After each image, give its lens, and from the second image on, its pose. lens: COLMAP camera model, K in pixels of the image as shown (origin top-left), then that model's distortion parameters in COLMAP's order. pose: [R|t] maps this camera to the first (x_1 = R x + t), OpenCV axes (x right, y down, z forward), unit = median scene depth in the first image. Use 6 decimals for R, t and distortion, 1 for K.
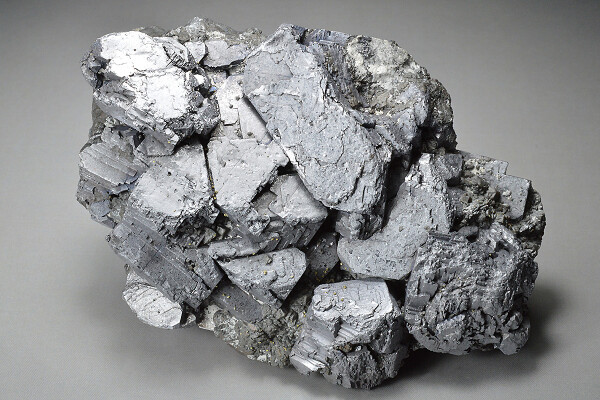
lens RADIAL K [[1636.9, 0, 300.0], [0, 1636.9, 200.0], [0, 0, 1]] dist [-0.069760, 0.525486]
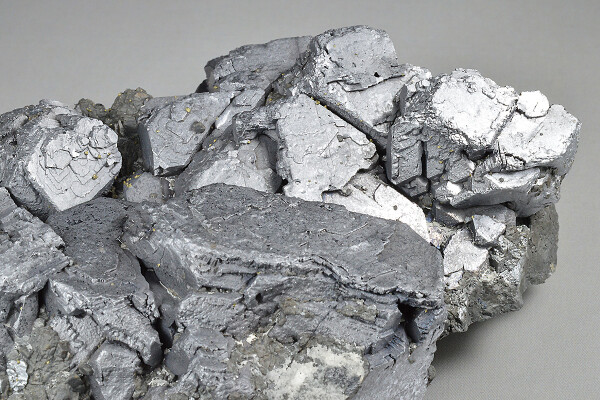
lens RADIAL K [[1698.3, 0, 266.0], [0, 1698.3, 200.5], [0, 0, 1]] dist [-0.044336, 0.397213]
pose [[-0.641926, 0.513255, -0.569650, 0.411097], [-0.762697, -0.503848, 0.405499, -0.311165], [-0.078893, 0.694771, 0.714891, 0.479943]]
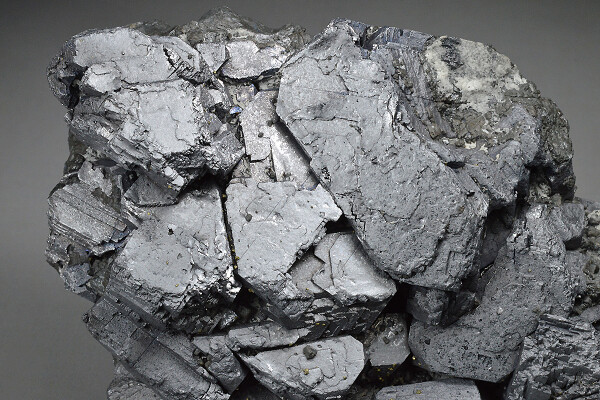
lens RADIAL K [[1636.9, 0, 300.0], [0, 1636.9, 200.0], [0, 0, 1]] dist [-0.069760, 0.525486]
pose [[0.999630, 0.010870, -0.024946, -0.007277], [-0.010926, 0.999938, -0.002121, -0.027781], [0.024922, 0.002393, 0.999687, 0.295099]]
